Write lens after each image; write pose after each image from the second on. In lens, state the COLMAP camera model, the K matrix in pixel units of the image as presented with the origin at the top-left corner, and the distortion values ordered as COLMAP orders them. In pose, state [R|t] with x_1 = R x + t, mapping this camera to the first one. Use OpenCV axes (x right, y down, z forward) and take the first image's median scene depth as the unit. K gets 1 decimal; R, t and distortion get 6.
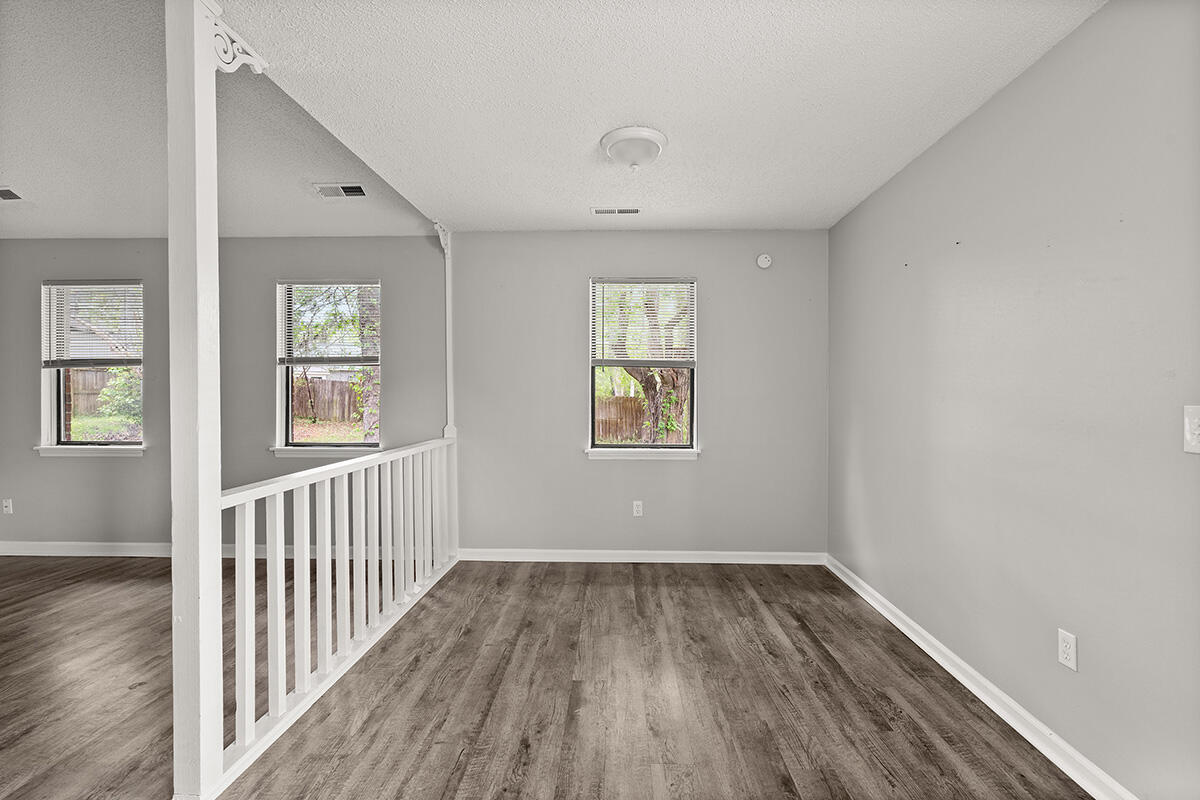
lens RADIAL K [[537.4, 0, 600.0], [0, 537.4, 400.0], [0, 0, 1]] dist [-0.007460, 0.002174]
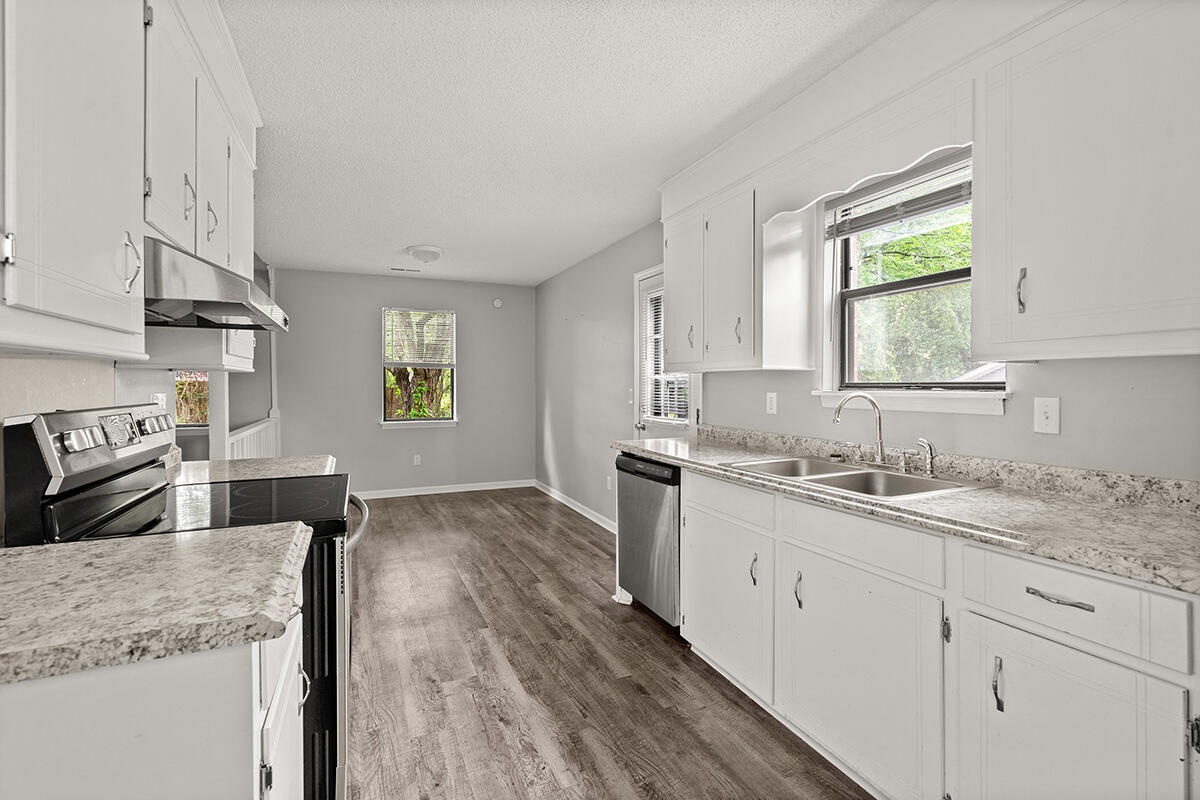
lens RADIAL K [[537.4, 0, 600.0], [0, 537.4, 400.0], [0, 0, 1]] dist [-0.007460, 0.002174]
pose [[0.892475, -0.014160, 0.450874, -0.156503], [0.005501, 0.999775, 0.020509, 0.002759], [-0.451063, -0.015824, 0.892352, -0.610109]]
